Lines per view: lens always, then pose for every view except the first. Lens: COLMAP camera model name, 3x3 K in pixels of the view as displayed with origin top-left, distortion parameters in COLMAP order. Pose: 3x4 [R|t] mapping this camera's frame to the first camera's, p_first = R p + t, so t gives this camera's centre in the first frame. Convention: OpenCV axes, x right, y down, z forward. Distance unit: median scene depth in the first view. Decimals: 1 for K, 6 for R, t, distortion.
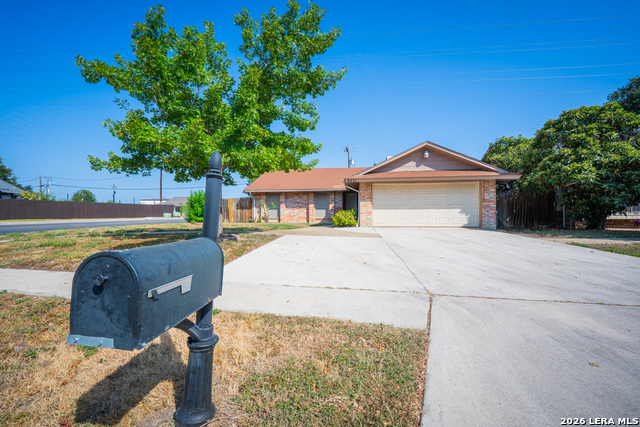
lens RADIAL K [[260.7, 0, 317.8], [0, 260.7, 213.1], [0, 0, 1]] dist [-0.010538, -0.000947]
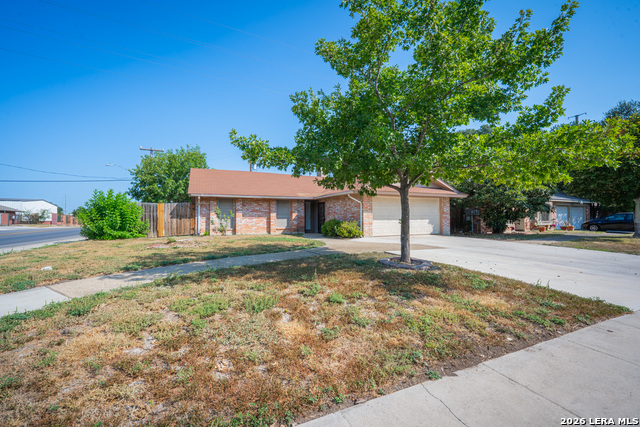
lens RADIAL K [[260.7, 0, 317.4], [0, 260.7, 213.6], [0, 0, 1]] dist [-0.010538, -0.000947]
pose [[0.838470, 0.009815, 0.544860, -0.543874], [0.001543, 0.999791, -0.020385, -0.019288], [-0.544946, 0.017933, 0.838280, 0.239033]]
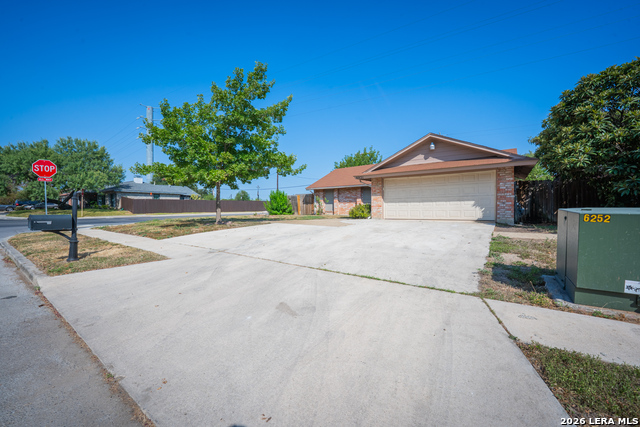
lens RADIAL K [[260.7, 0, 317.1], [0, 260.7, 211.4], [0, 0, 1]] dist [-0.010538, -0.000947]
pose [[0.887168, -0.000897, -0.461446, 0.459030], [0.009349, 0.999828, 0.016031, 0.000752], [0.461352, -0.018536, 0.887023, -0.074249]]
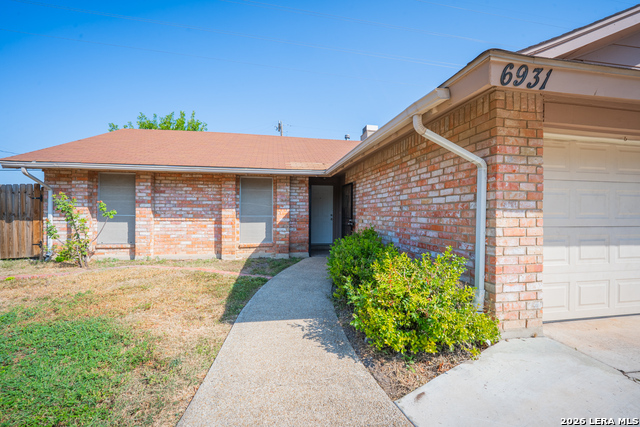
lens RADIAL K [[260.7, 0, 316.5], [0, 260.7, 217.5], [0, 0, 1]] dist [-0.010538, -0.000947]
pose [[0.952114, 0.004916, 0.305703, -0.026638], [-0.010913, 0.999780, 0.017911, -0.041427], [-0.305547, -0.020389, 0.951959, 0.850808]]
